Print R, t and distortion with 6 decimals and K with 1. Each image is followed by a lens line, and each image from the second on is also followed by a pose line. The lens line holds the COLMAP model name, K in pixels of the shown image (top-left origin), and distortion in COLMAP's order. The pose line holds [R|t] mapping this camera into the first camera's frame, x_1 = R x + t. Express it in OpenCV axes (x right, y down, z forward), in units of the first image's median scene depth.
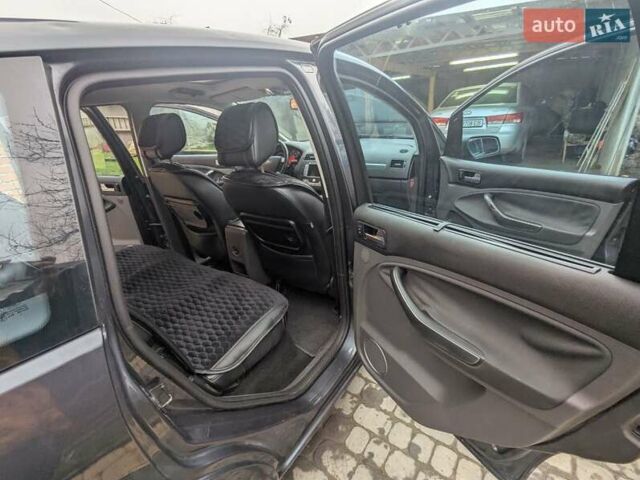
lens RADIAL K [[303.4, 0, 318.8], [0, 303.4, 241.3], [0, 0, 1]] dist [-0.000958, 0.001572]
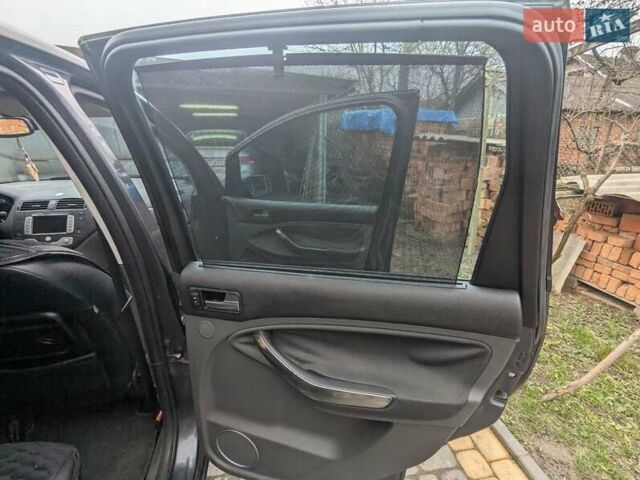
lens RADIAL K [[303.4, 0, 318.1], [0, 303.4, 240.6], [0, 0, 1]] dist [-0.000958, 0.001572]
pose [[0.700412, -0.151735, 0.697423, -0.086543], [0.233251, 0.972151, -0.022744, -0.050537], [-0.674549, 0.178605, 0.716298, 0.129921]]
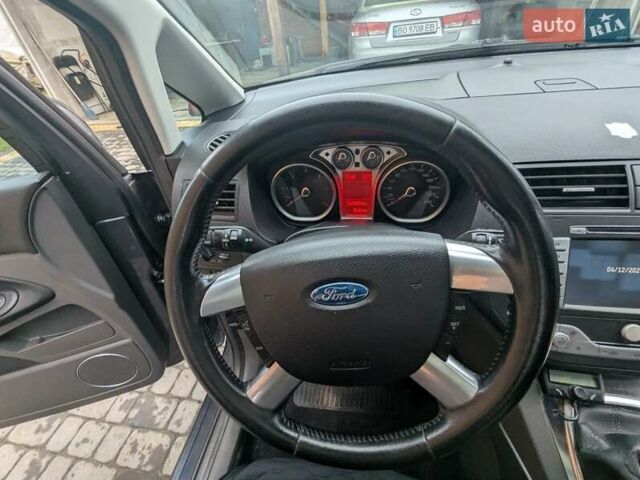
lens RADIAL K [[303.4, 0, 318.9], [0, 303.4, 239.6], [0, 0, 1]] dist [-0.000958, 0.001572]
pose [[0.896985, -0.275638, 0.345604, -0.279796], [0.201829, 0.950915, 0.234578, -0.416527], [-0.393298, -0.140660, 0.908588, 1.178555]]
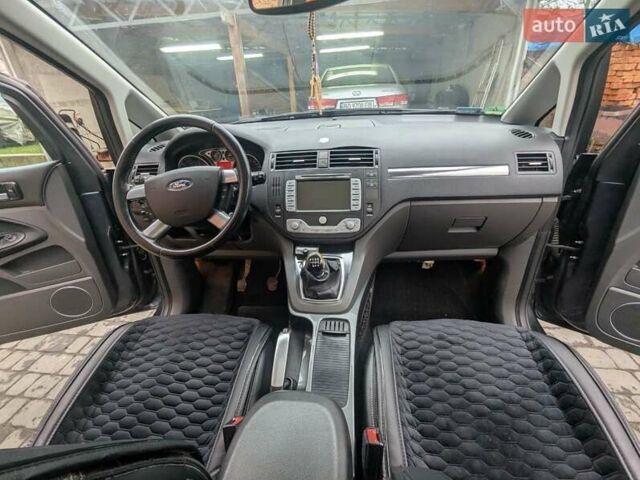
lens RADIAL K [[303.4, 0, 318.1], [0, 303.4, 238.6], [0, 0, 1]] dist [-0.000958, 0.001572]
pose [[0.874382, -0.194429, 0.444583, -0.256050], [0.185593, 0.980553, 0.063811, -0.259883], [-0.448344, 0.026716, 0.893462, 0.835067]]
